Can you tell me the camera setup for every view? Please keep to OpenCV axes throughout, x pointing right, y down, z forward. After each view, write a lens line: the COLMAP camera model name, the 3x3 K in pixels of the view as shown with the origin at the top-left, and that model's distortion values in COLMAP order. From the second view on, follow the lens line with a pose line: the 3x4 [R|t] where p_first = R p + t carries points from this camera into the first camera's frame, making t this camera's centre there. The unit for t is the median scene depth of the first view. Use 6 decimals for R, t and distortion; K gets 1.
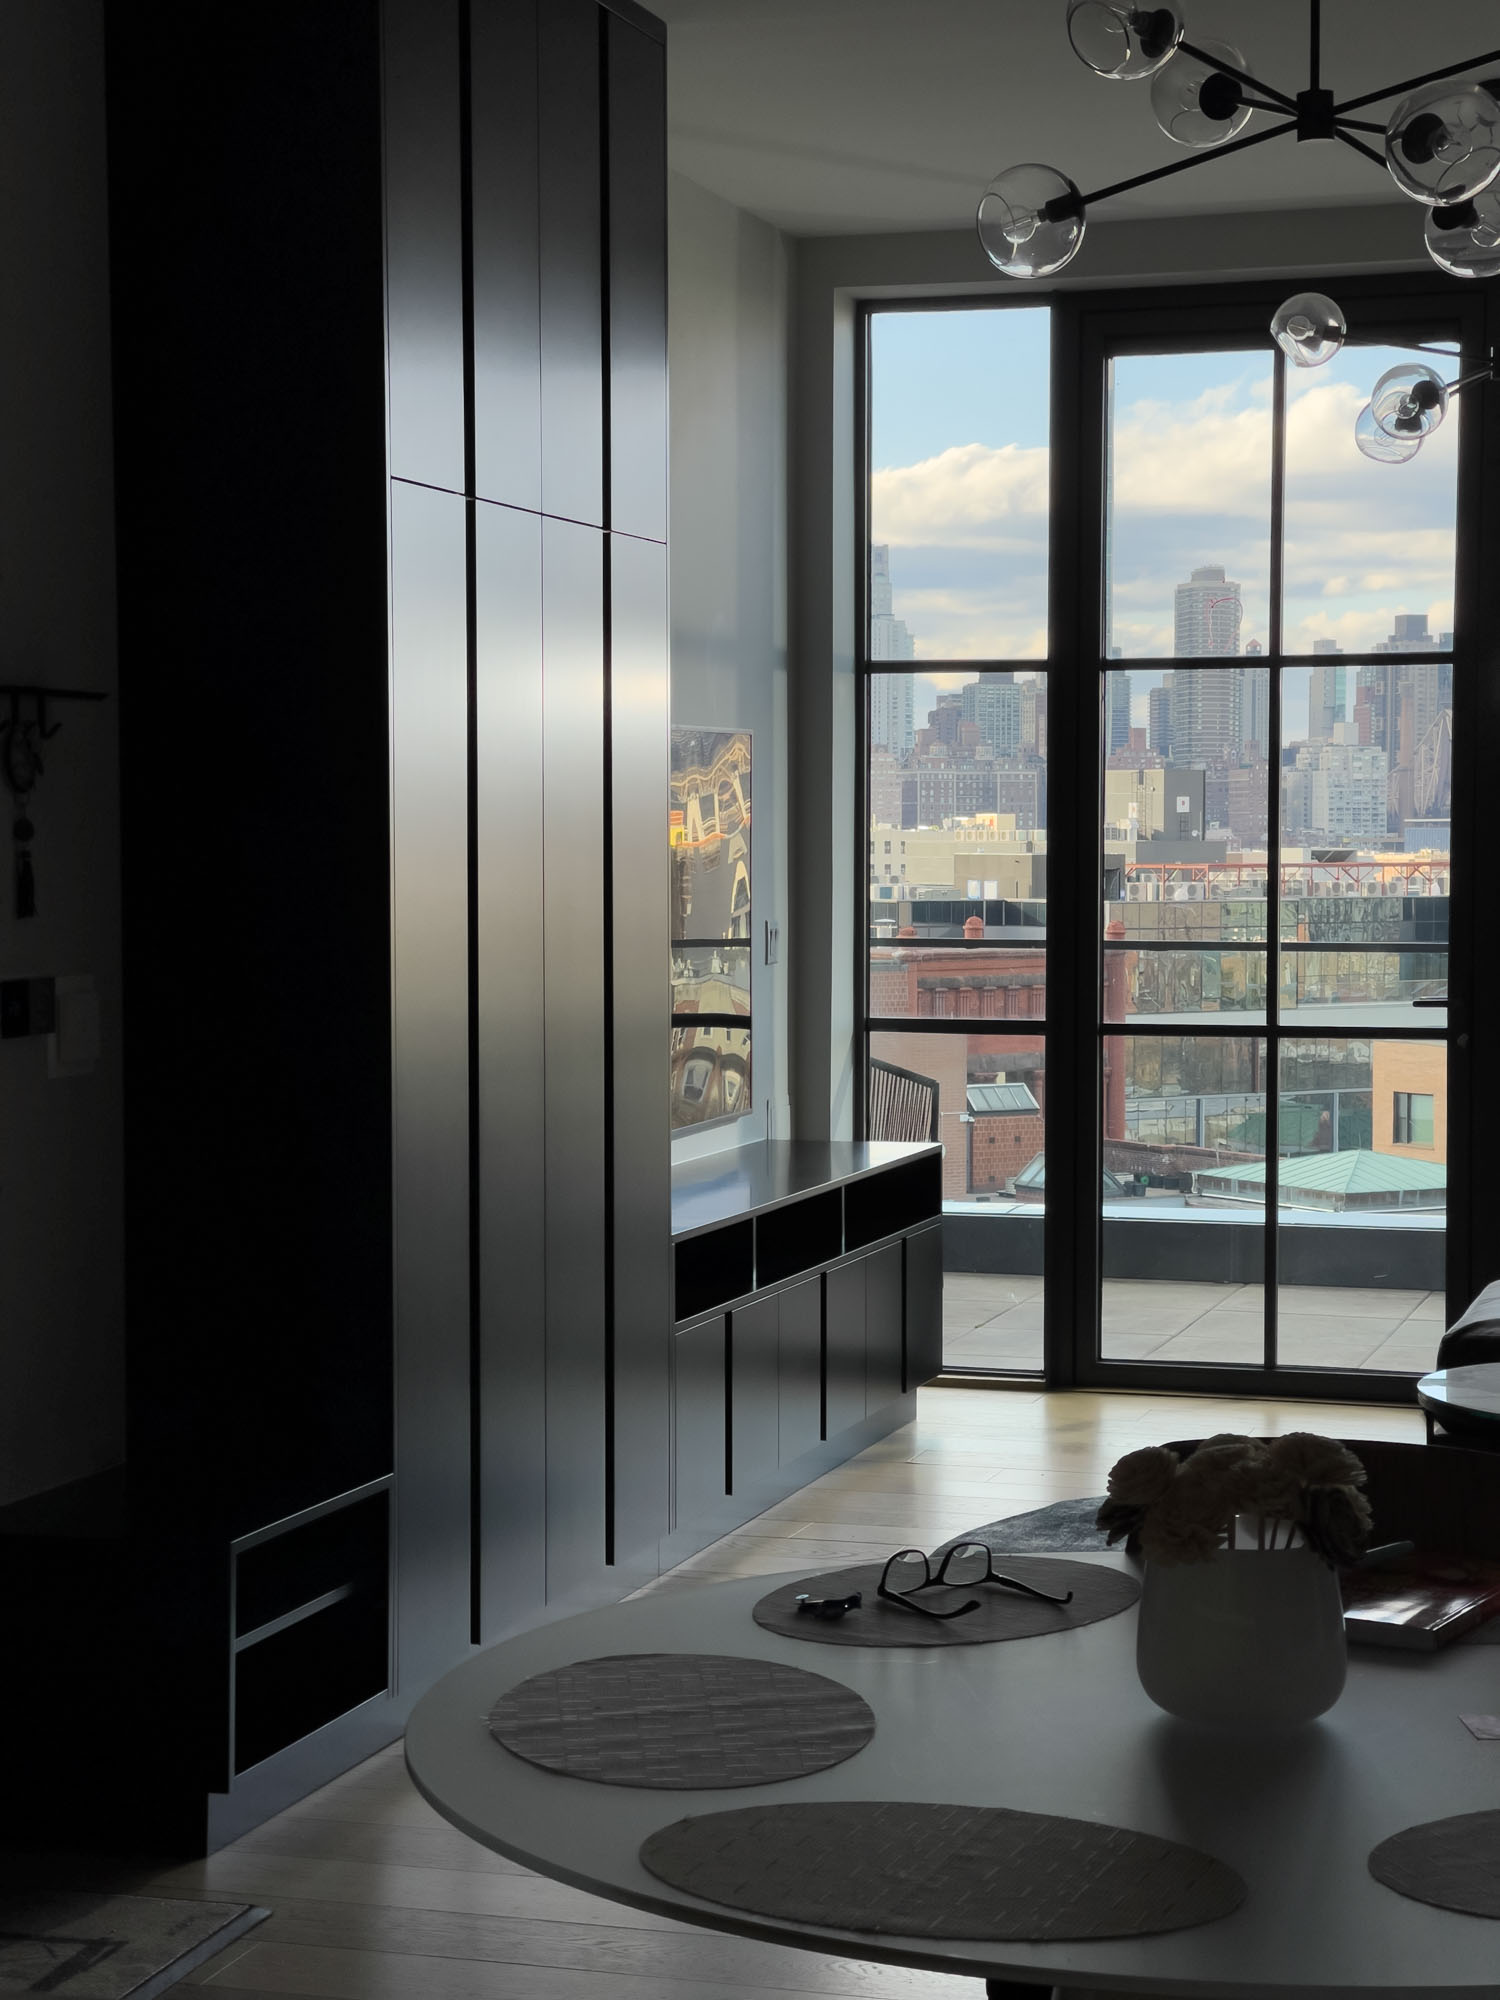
lens RADIAL K [[3687.5, 0, 769.4], [0, 3687.5, 1006.3], [0, 0, 1]] dist [0.228029, 0.000000]
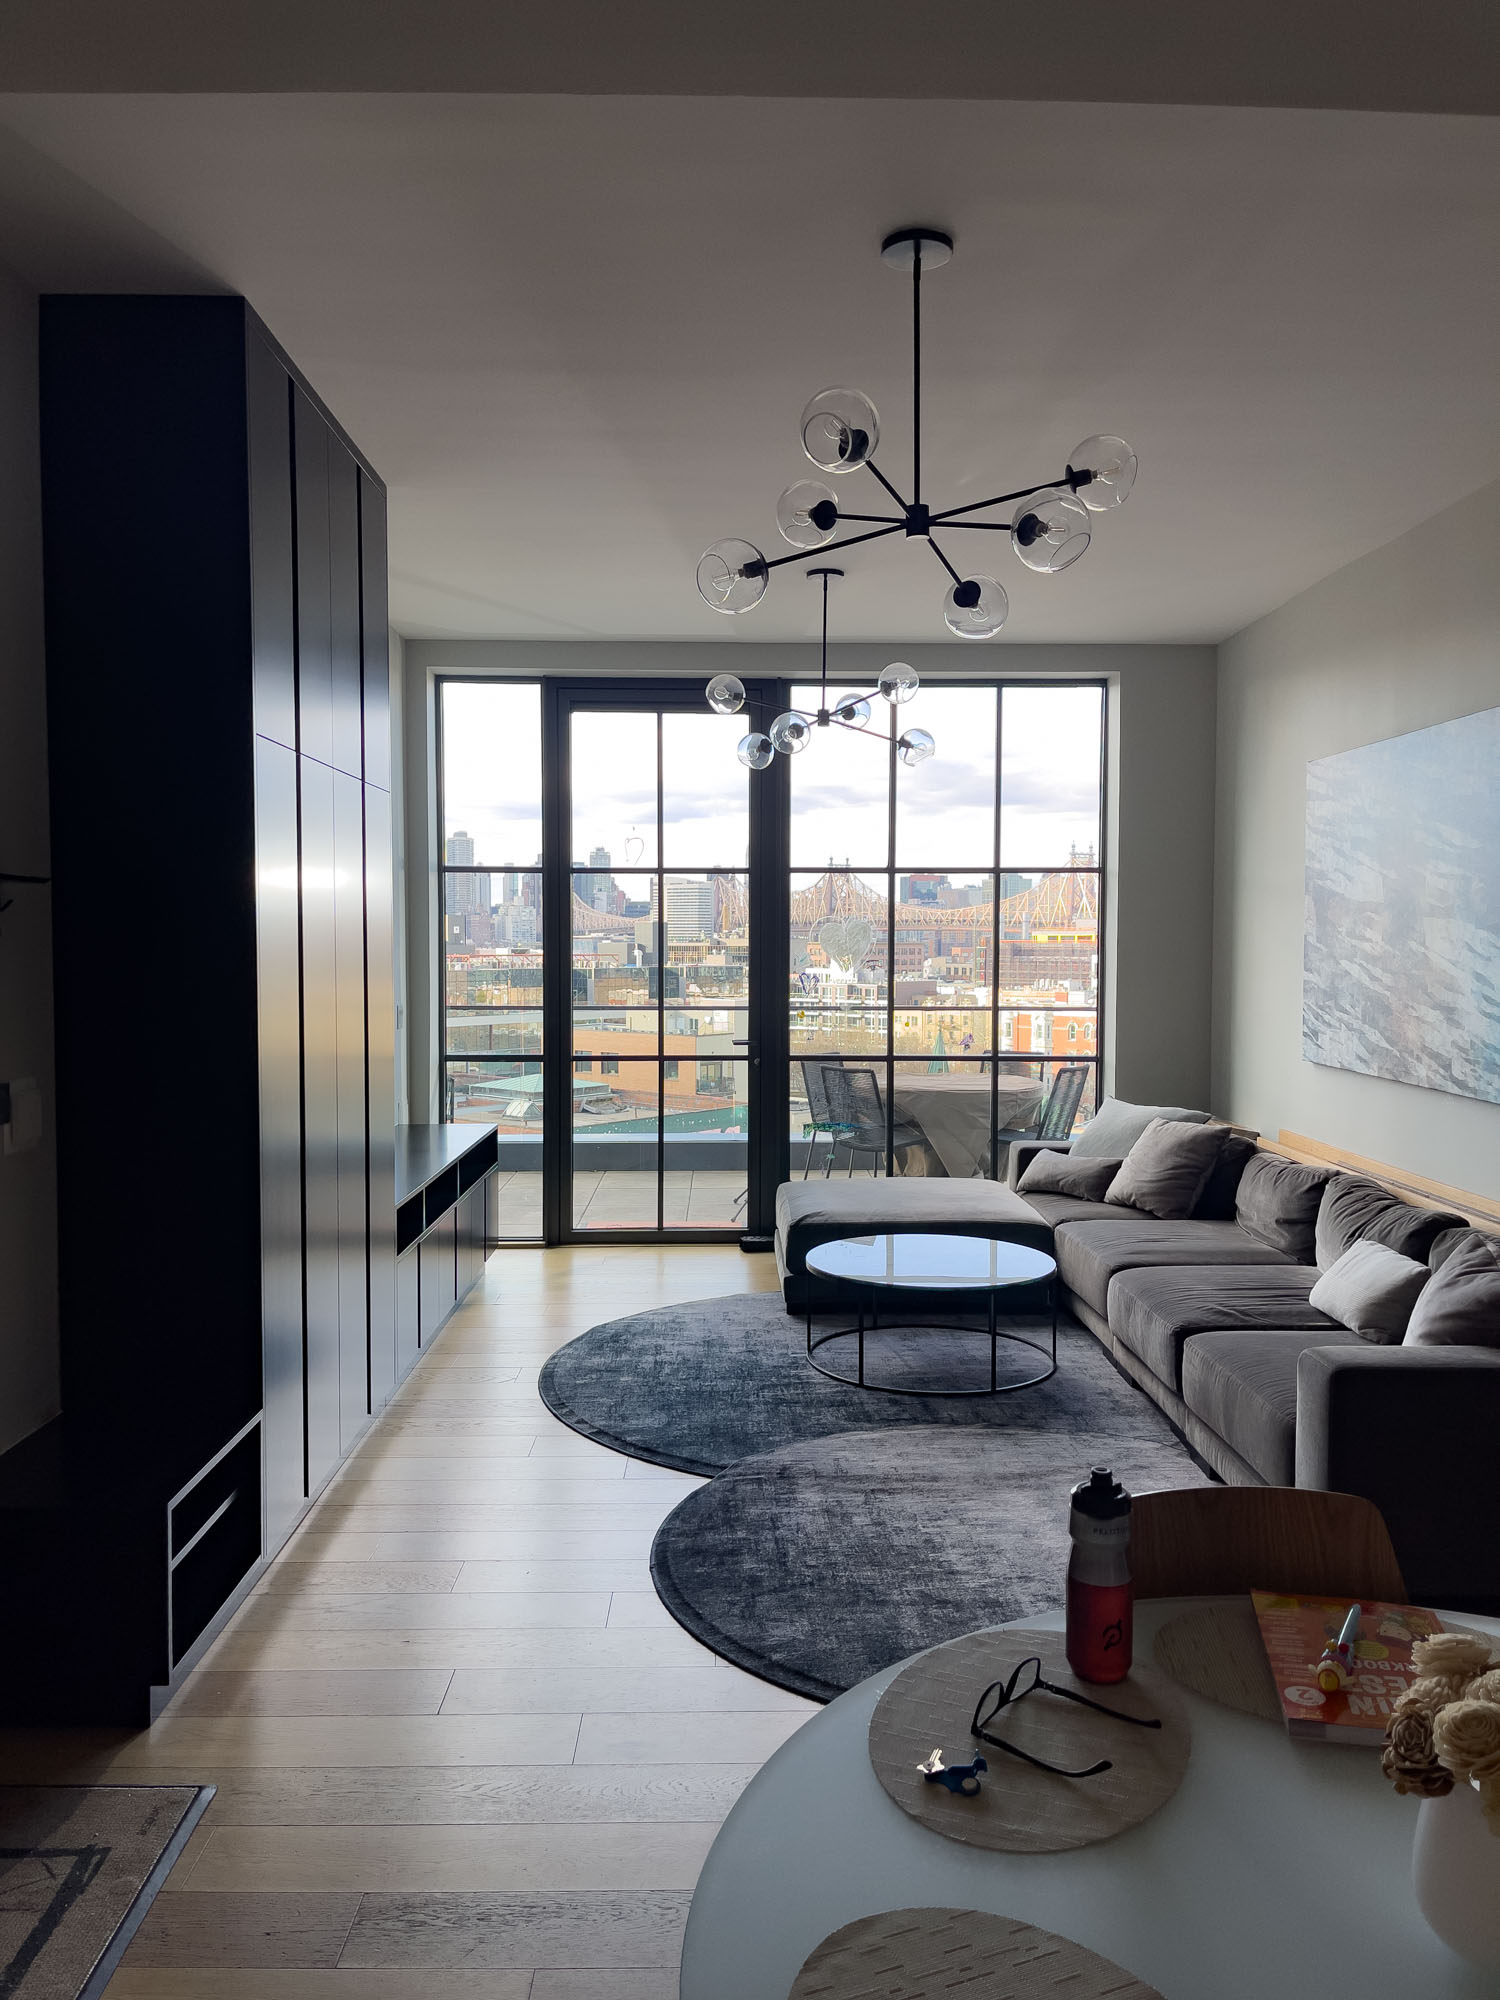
lens RADIAL K [[1505.9, 0, 757.9], [0, 1505.9, 1004.0], [0, 0, 1]] dist [0.063995, -0.085362]
pose [[0.951450, -0.011362, 0.307595, -0.074548], [0.012905, 0.999912, -0.002980, -0.023442], [-0.307534, 0.006805, 0.951513, 0.277200]]
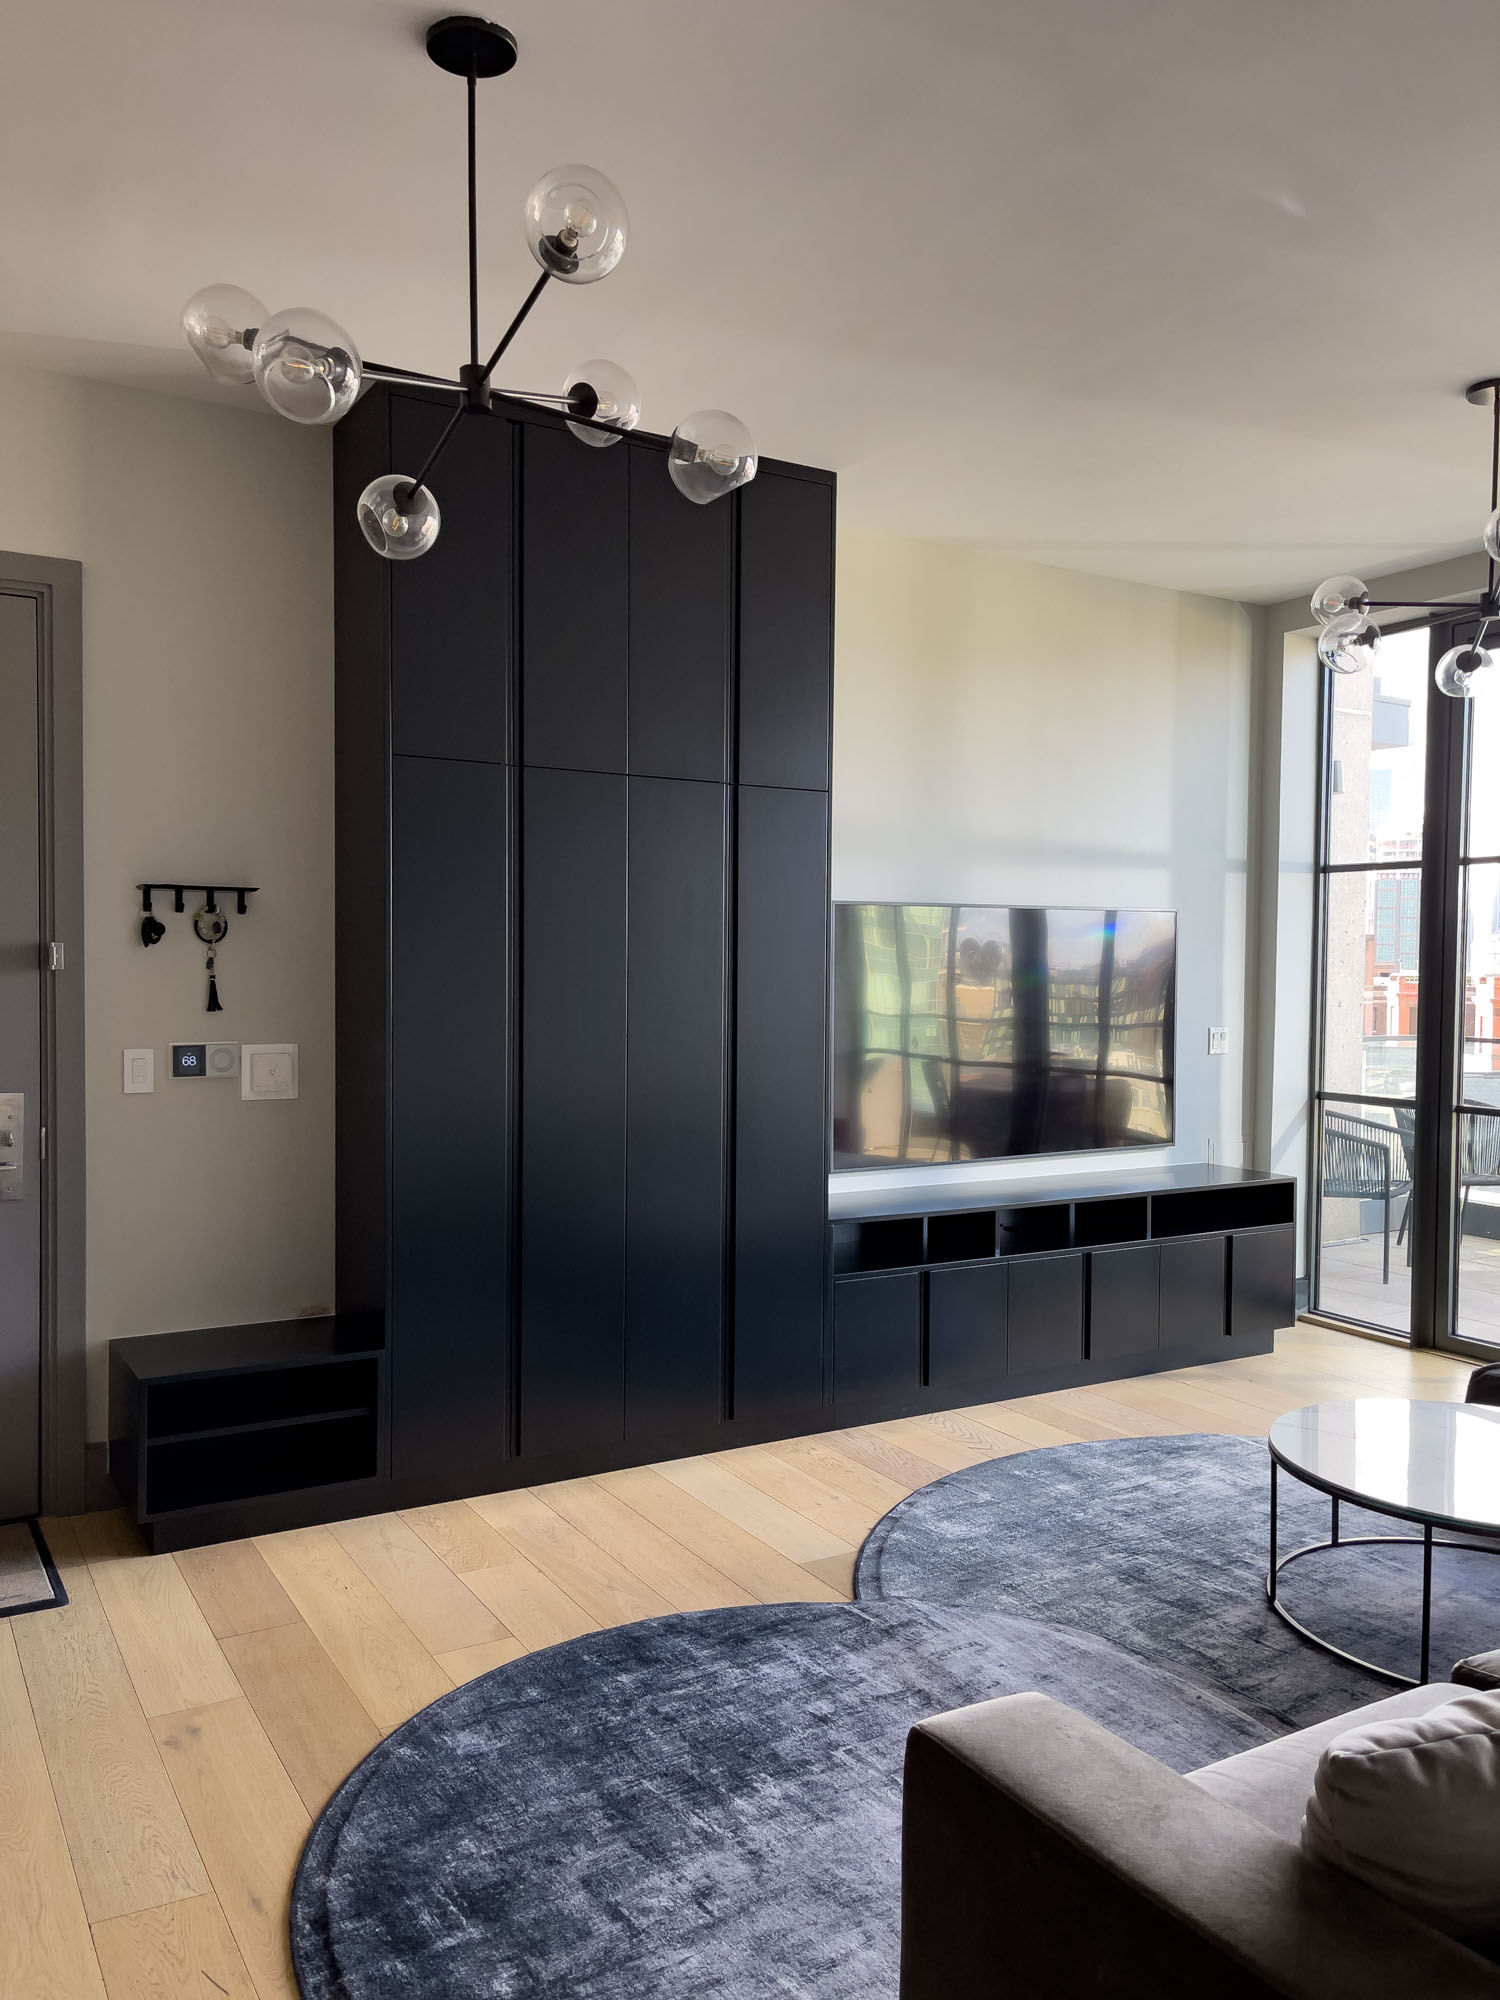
lens RADIAL K [[1505.9, 0, 761.0], [0, 1505.9, 1015.8], [0, 0, 1]] dist [0.063995, -0.085362]
pose [[0.739163, 0.030205, -0.672849, 0.364039], [-0.041877, 0.999122, -0.001153, -0.023281], [0.672223, 0.029029, 0.739779, 0.459345]]
